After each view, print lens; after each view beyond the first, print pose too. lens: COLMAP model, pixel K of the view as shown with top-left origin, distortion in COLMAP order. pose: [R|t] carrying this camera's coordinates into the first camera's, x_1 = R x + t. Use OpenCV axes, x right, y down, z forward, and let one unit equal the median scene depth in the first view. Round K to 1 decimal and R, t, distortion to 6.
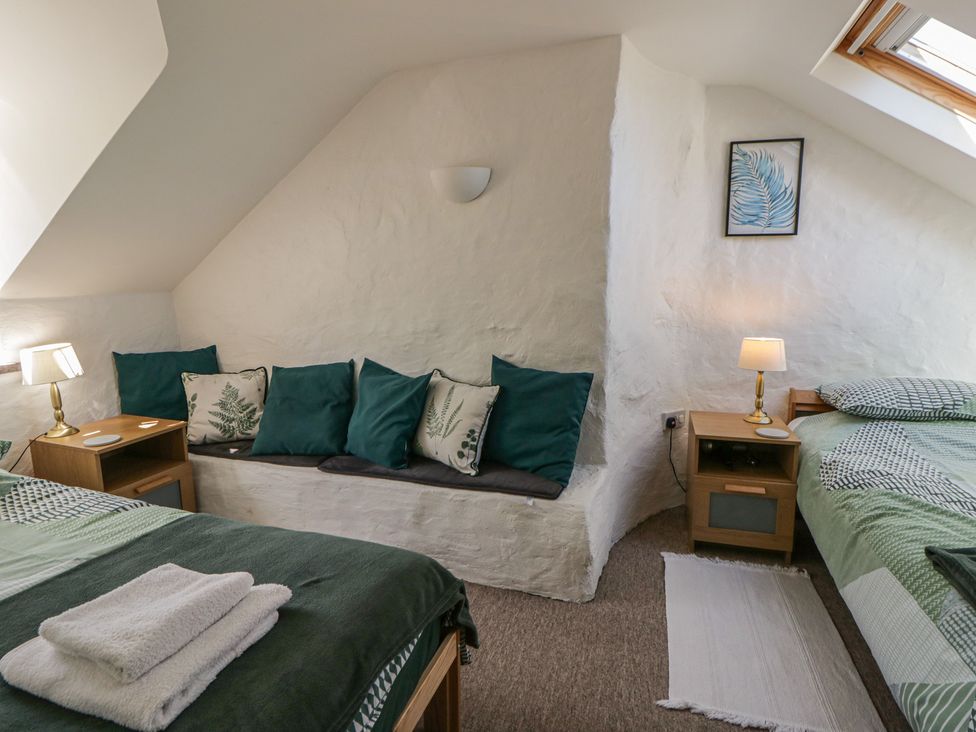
lens RADIAL K [[514.4, 0, 497.8], [0, 514.4, 361.2], [0, 0, 1]] dist [0.001985, -0.014430]
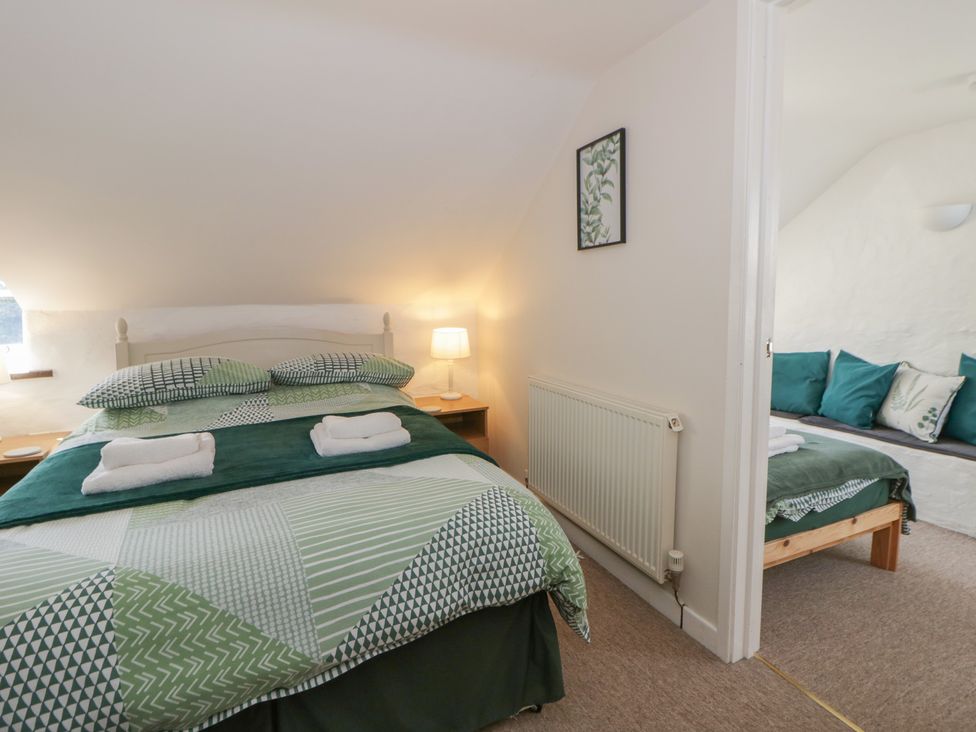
lens RADIAL K [[511.3, 0, 505.5], [0, 511.3, 343.8], [0, 0, 1]] dist [0.002426, -0.015432]
pose [[0.693887, 0.066788, -0.716980, 0.102255], [-0.105296, 0.994398, -0.009273, 0.094054], [0.712344, 0.081930, 0.697032, -0.630914]]
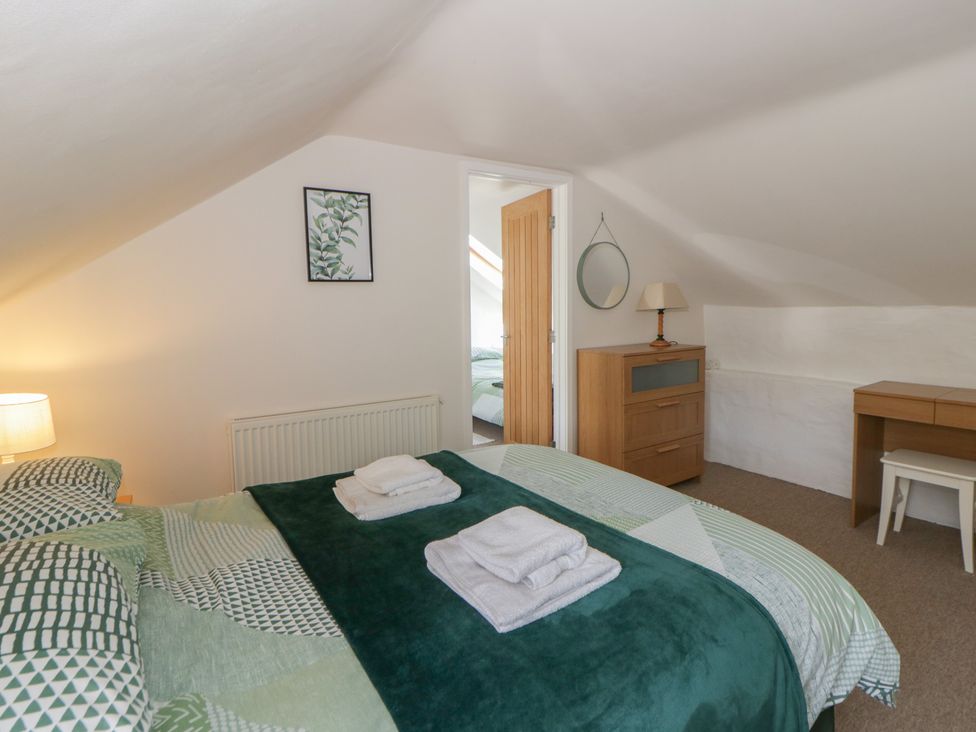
lens RADIAL K [[511.3, 0, 505.5], [0, 511.3, 343.8], [0, 0, 1]] dist [0.002426, -0.015432]
pose [[0.614866, -0.063019, 0.786109, -1.141305], [0.127653, 0.991610, -0.020352, 0.089478], [-0.778231, 0.112863, 0.617752, -0.806993]]
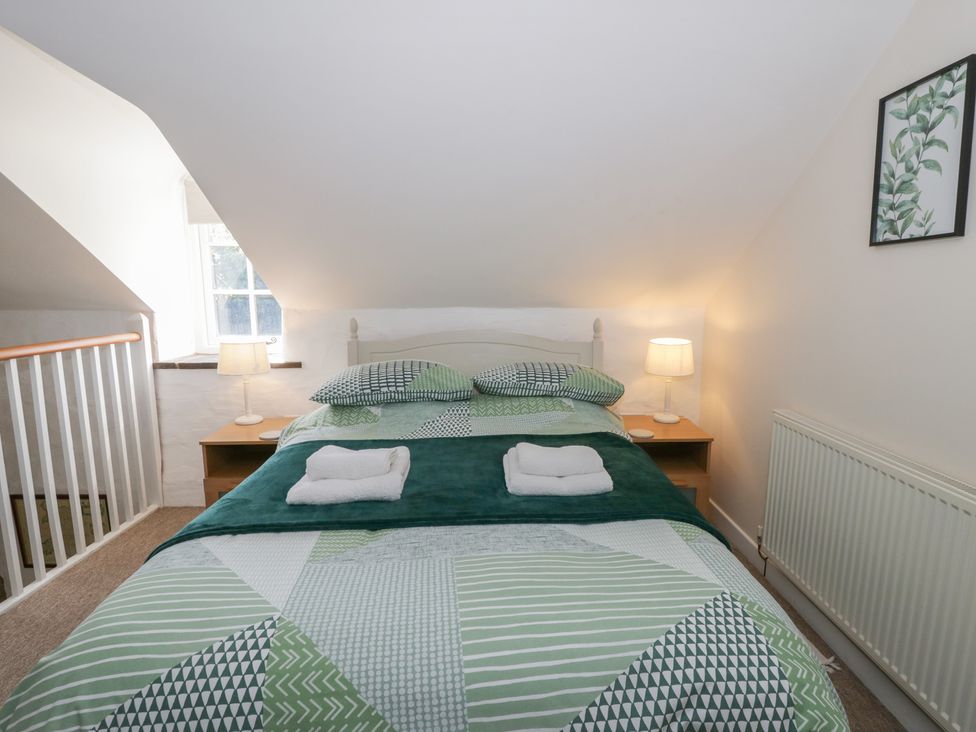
lens RADIAL K [[514.4, 0, 497.8], [0, 514.4, 361.2], [0, 0, 1]] dist [0.001985, -0.014430]
pose [[0.331970, 0.139875, -0.932862, -0.023208], [-0.145335, 0.984721, 0.095931, 0.049241], [0.932027, 0.103731, 0.347226, -0.548649]]
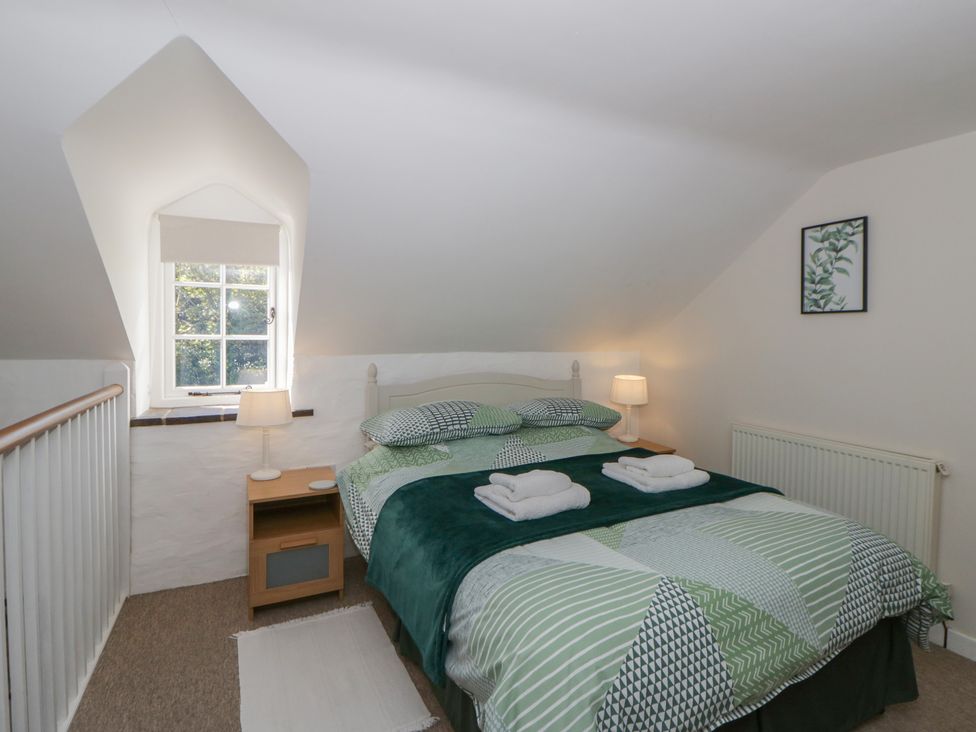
lens RADIAL K [[523.3, 0, 506.7], [0, 523.3, 343.7], [0, 0, 1]] dist [0.012278, -0.020723]
pose [[0.700862, 0.030800, -0.712632, -0.156544], [-0.124447, 0.989025, -0.079646, 0.130543], [0.702357, 0.144506, 0.697003, -1.130317]]
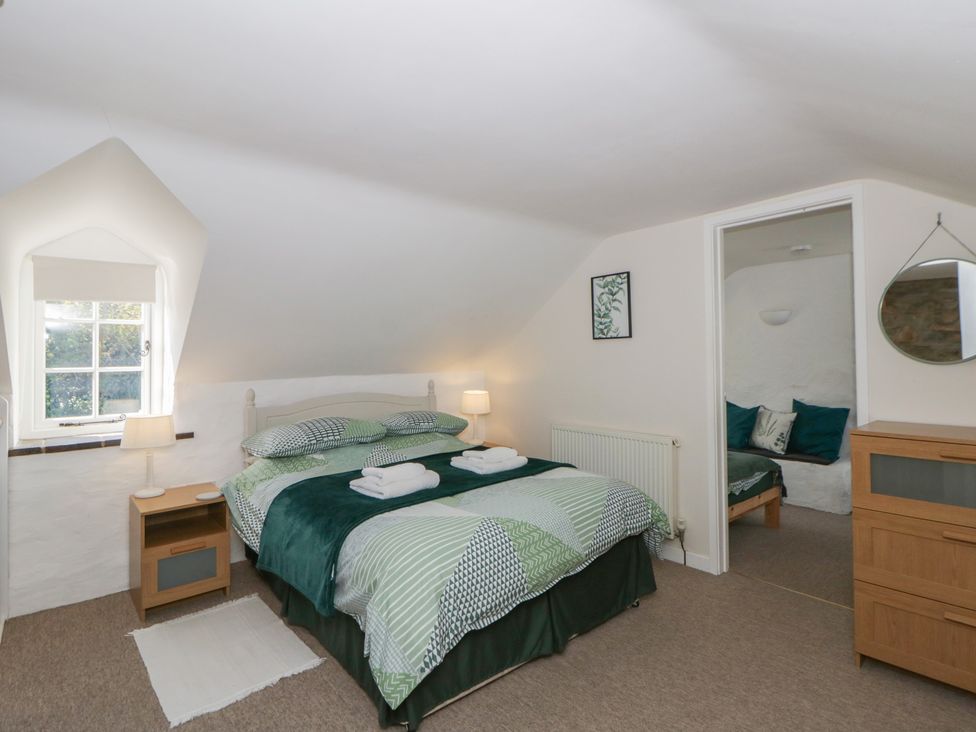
lens RADIAL K [[511.3, 0, 505.5], [0, 511.3, 343.8], [0, 0, 1]] dist [0.002426, -0.015432]
pose [[0.862634, -0.014614, -0.505617, 0.033824], [-0.070186, 0.986455, -0.148256, 0.155369], [0.500935, 0.163378, 0.849924, -1.333509]]
